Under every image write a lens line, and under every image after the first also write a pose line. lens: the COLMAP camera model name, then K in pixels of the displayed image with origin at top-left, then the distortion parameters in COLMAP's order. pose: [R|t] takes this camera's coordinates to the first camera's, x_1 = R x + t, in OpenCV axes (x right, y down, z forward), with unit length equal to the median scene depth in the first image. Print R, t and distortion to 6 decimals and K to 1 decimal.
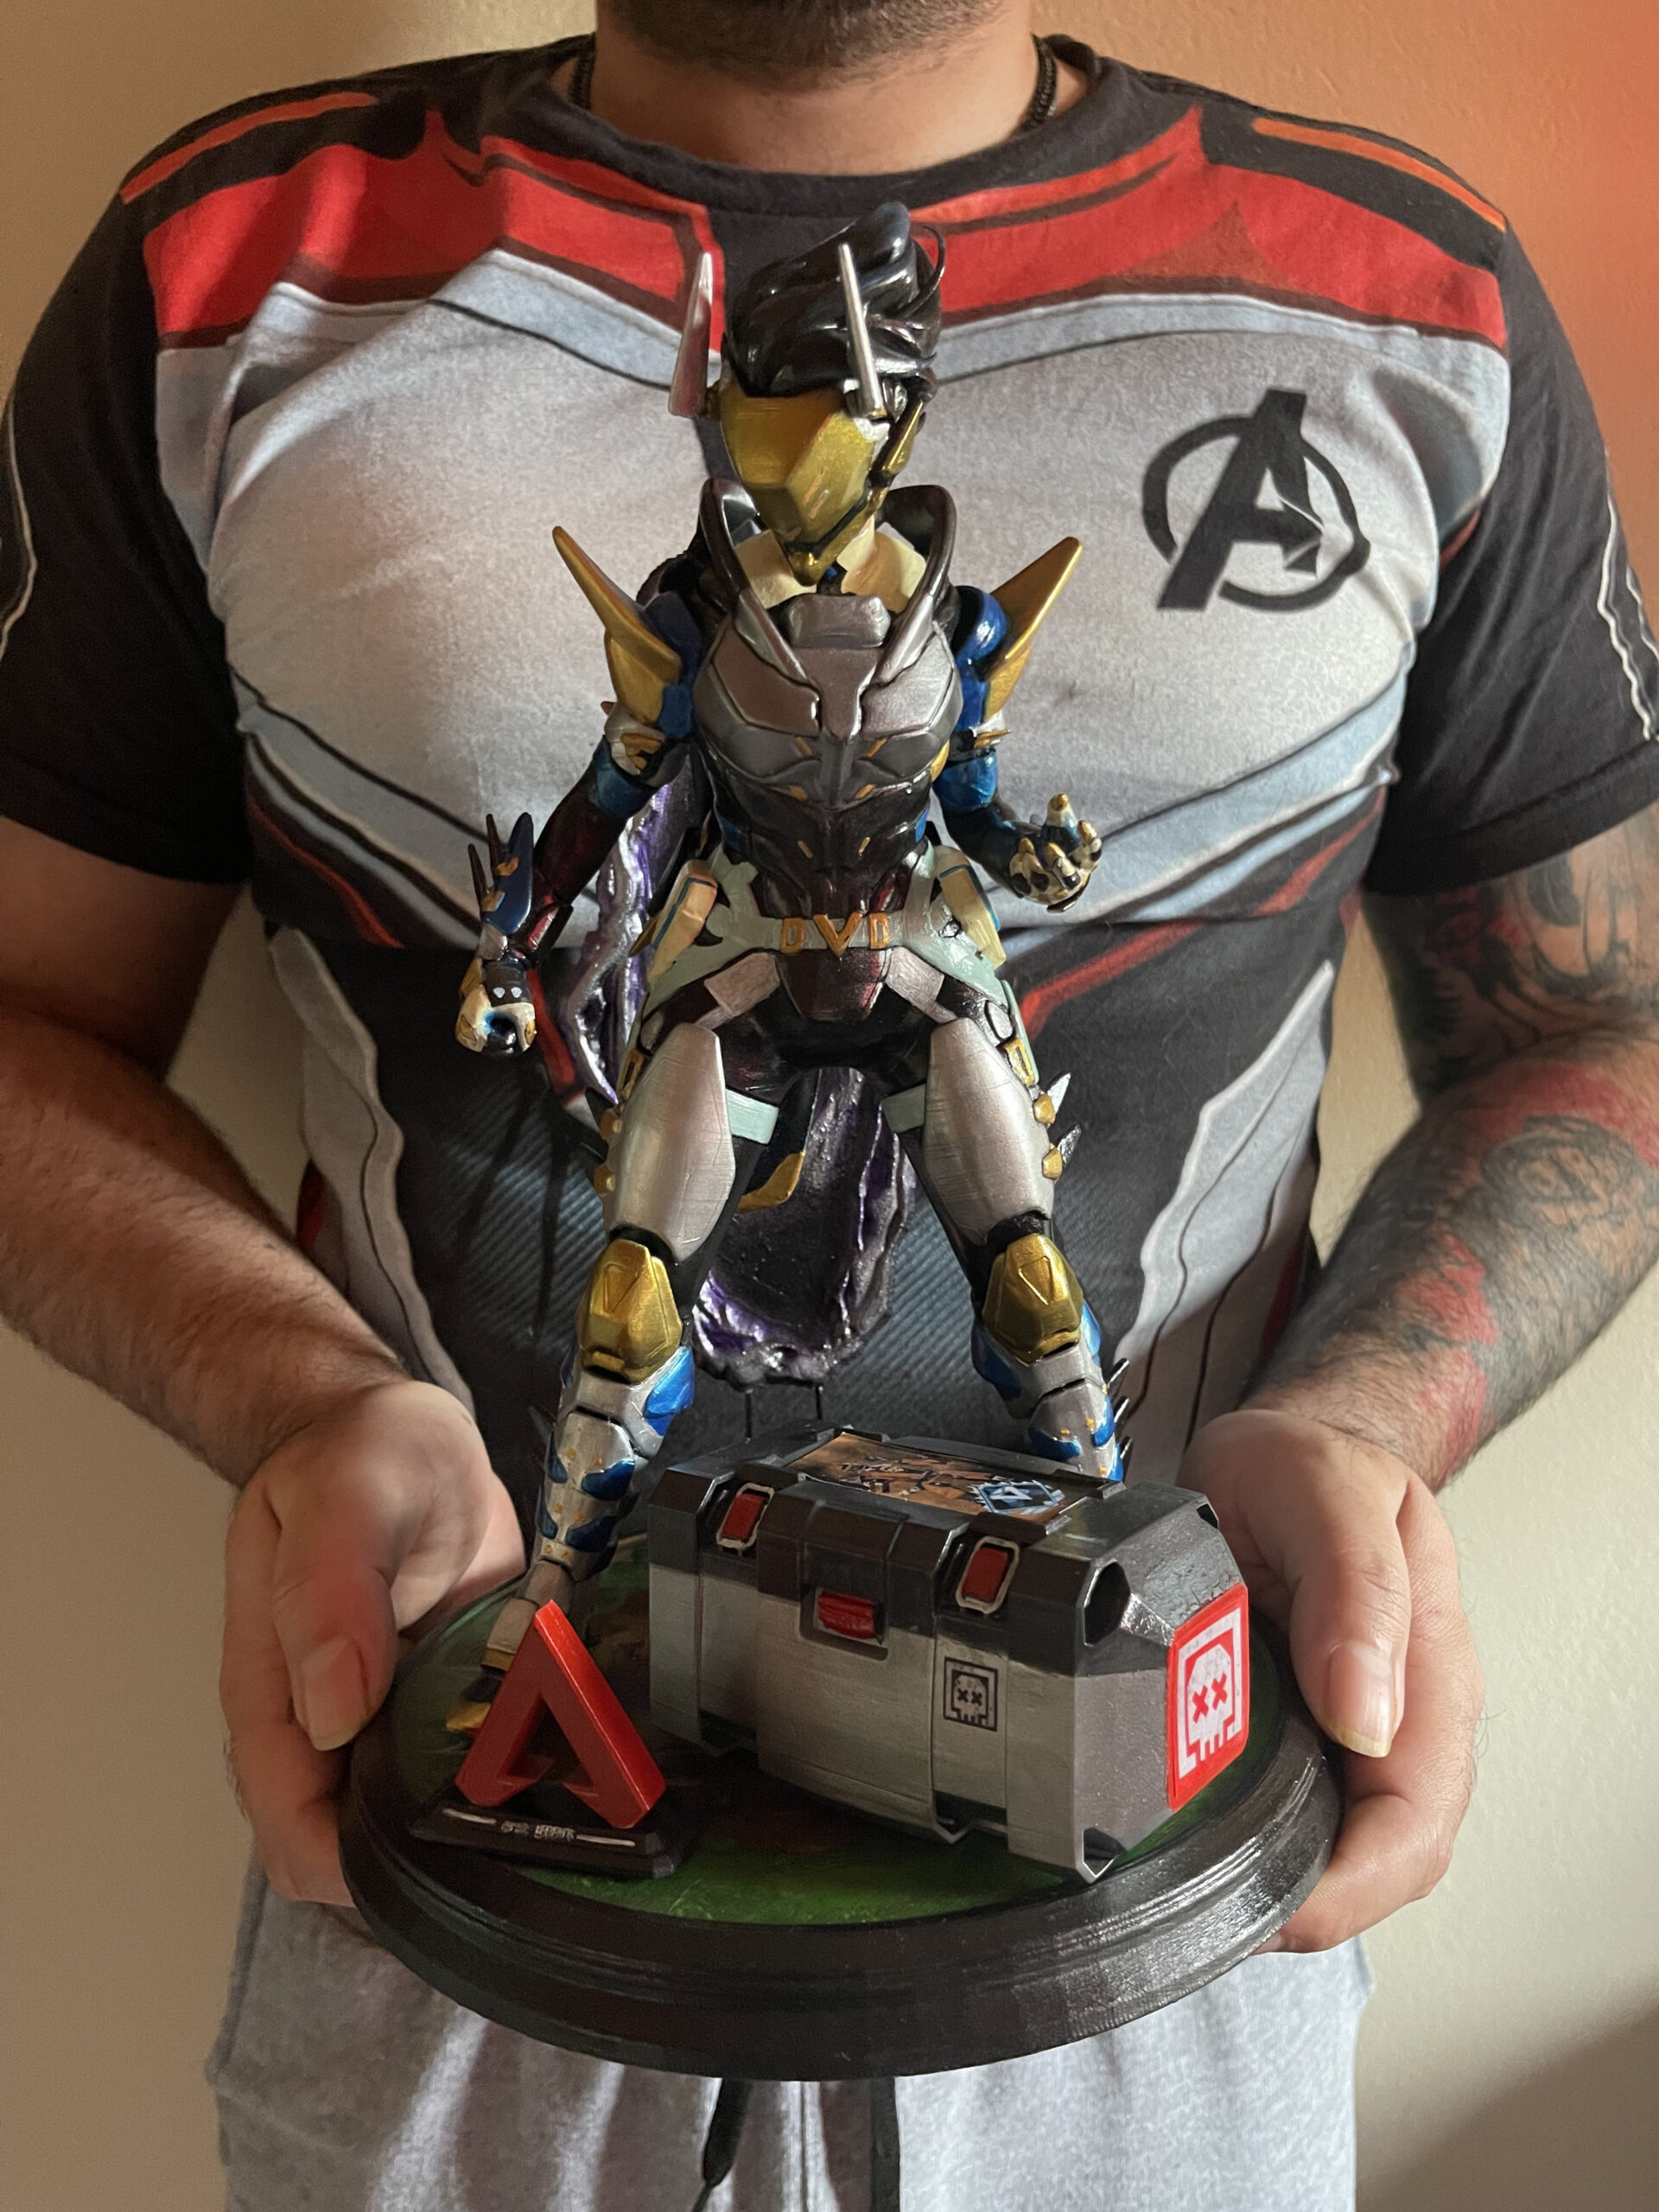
lens RADIAL K [[1771.9, 0, 829.5], [0, 1771.9, 1106.0], [0, 0, 1]] dist [-0.014449, -0.012366]
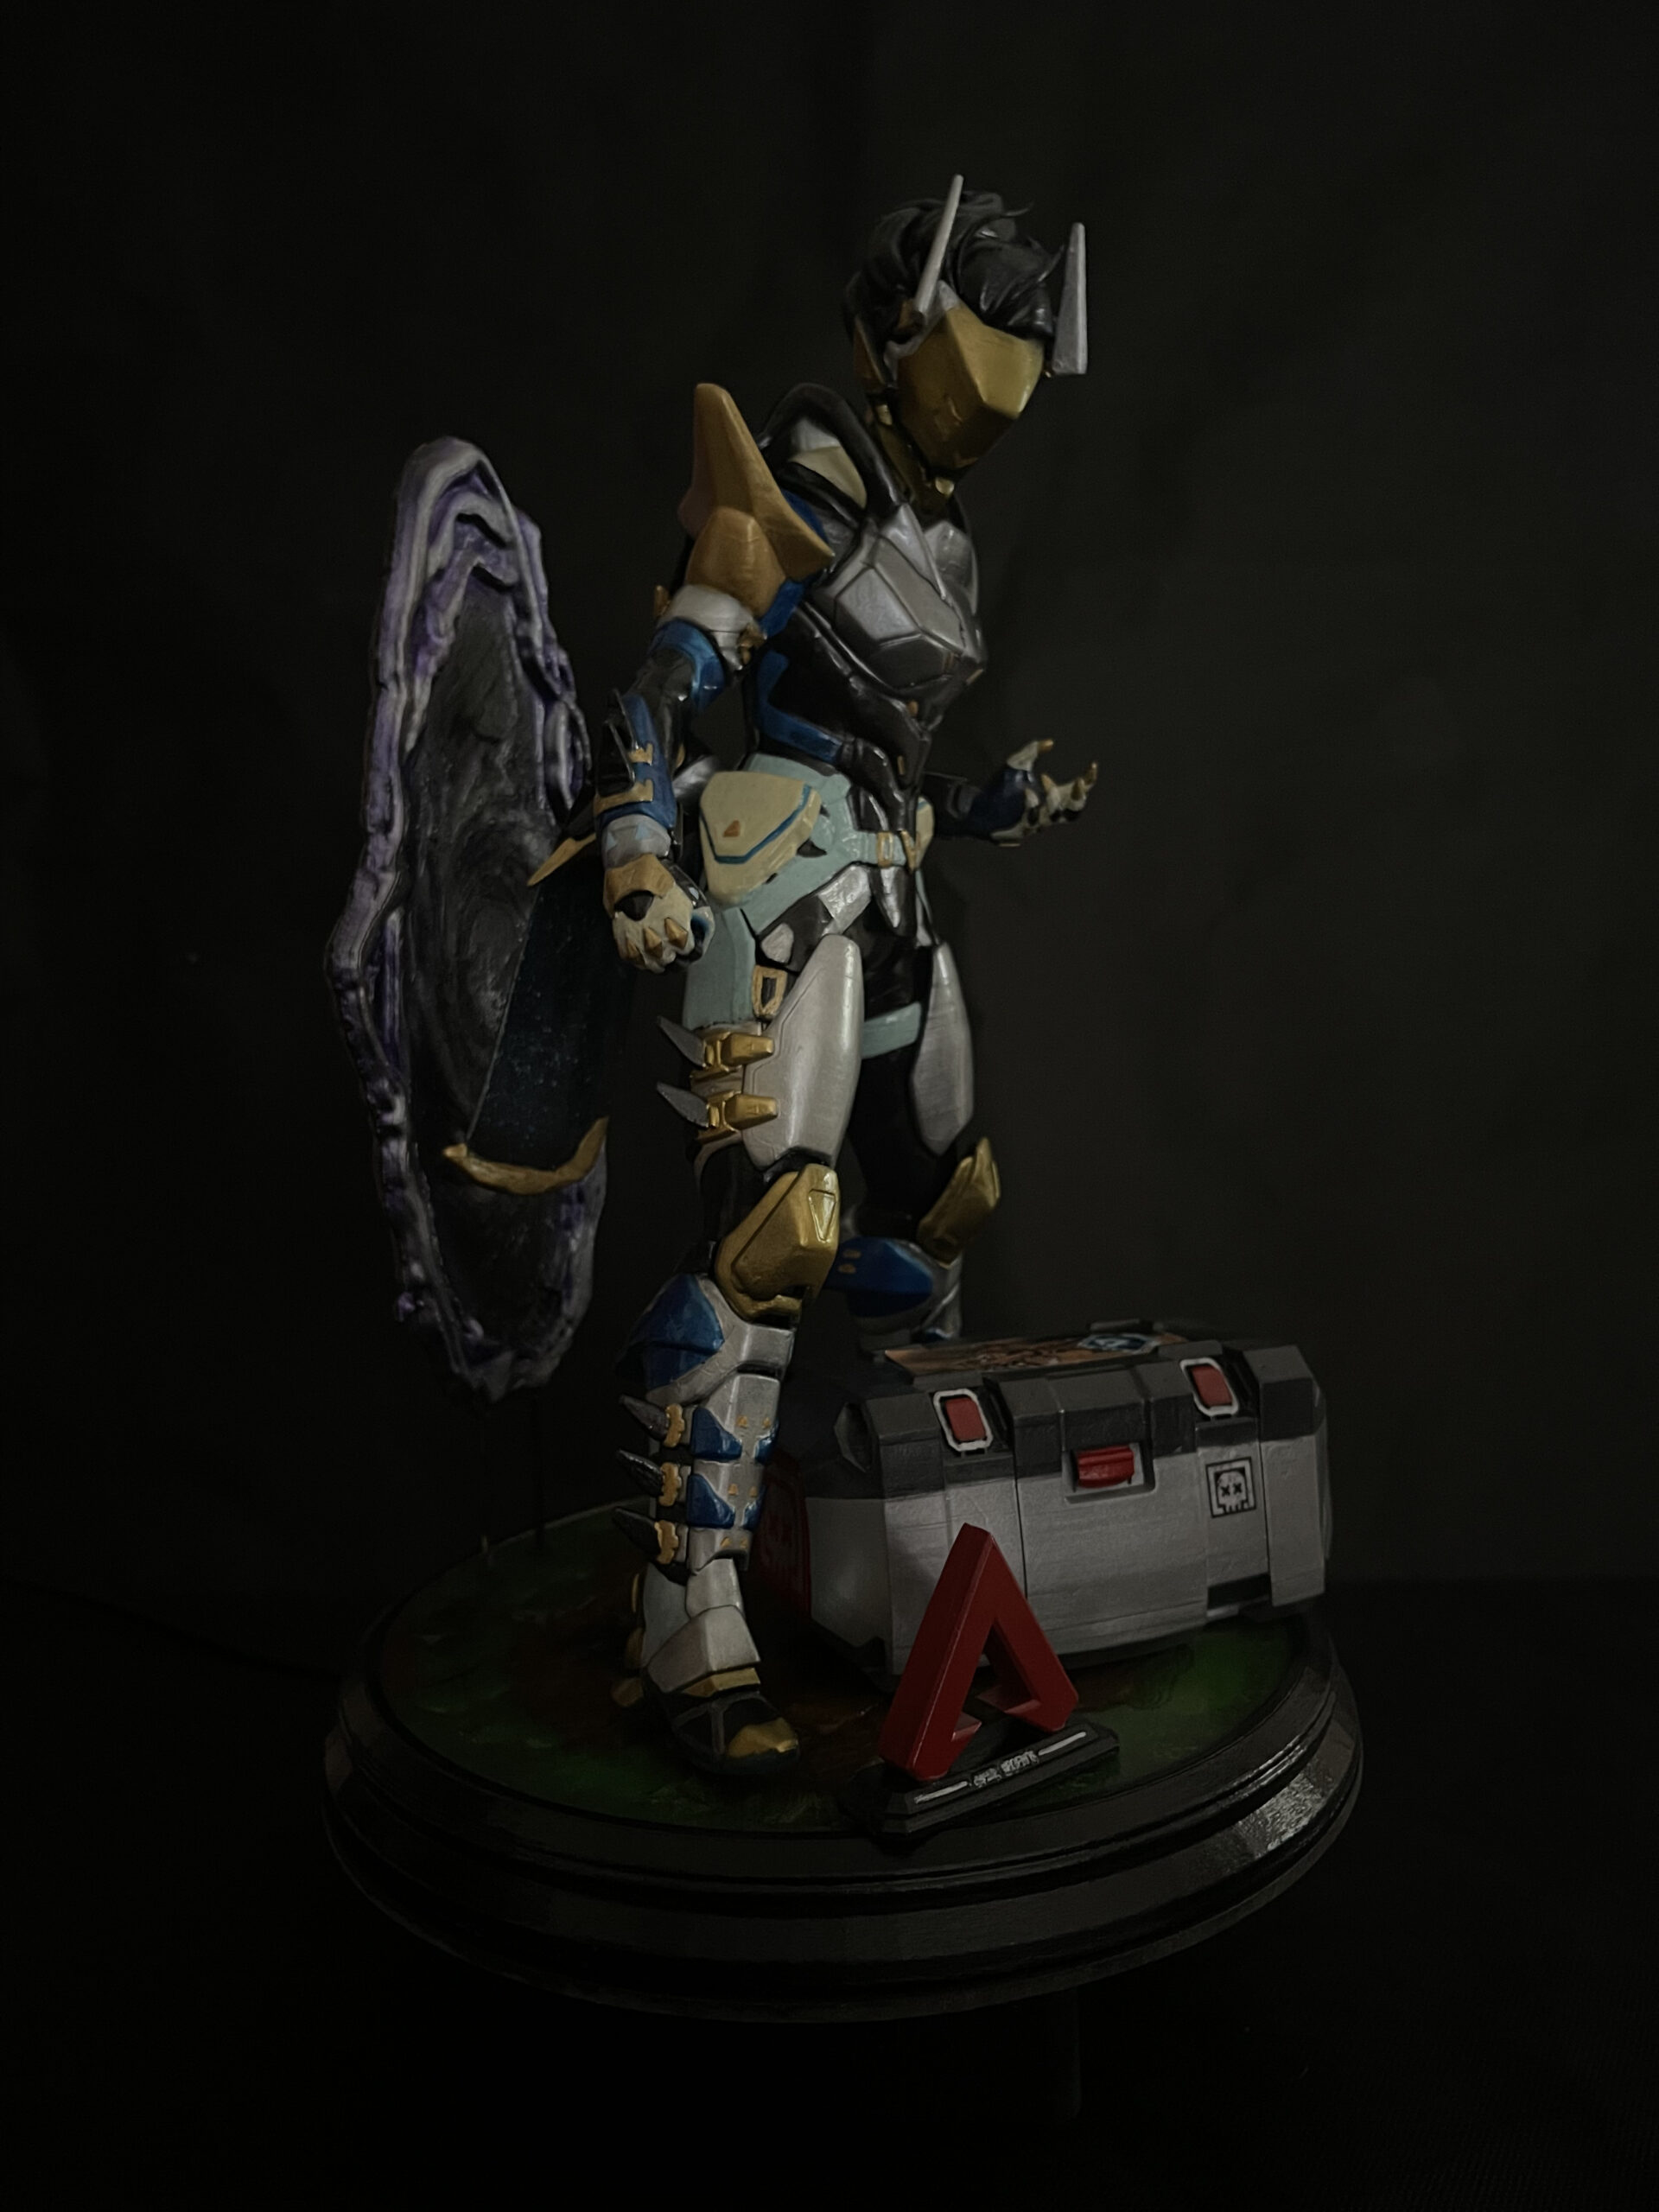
lens RADIAL K [[1771.9, 0, 829.5], [0, 1771.9, 1106.0], [0, 0, 1]] dist [-0.014449, -0.012366]
pose [[0.557334, -0.060892, 0.828052, -0.969835], [0.120299, 0.992706, -0.007969, 0.059140], [-0.821527, 0.104056, 0.560594, 0.517019]]
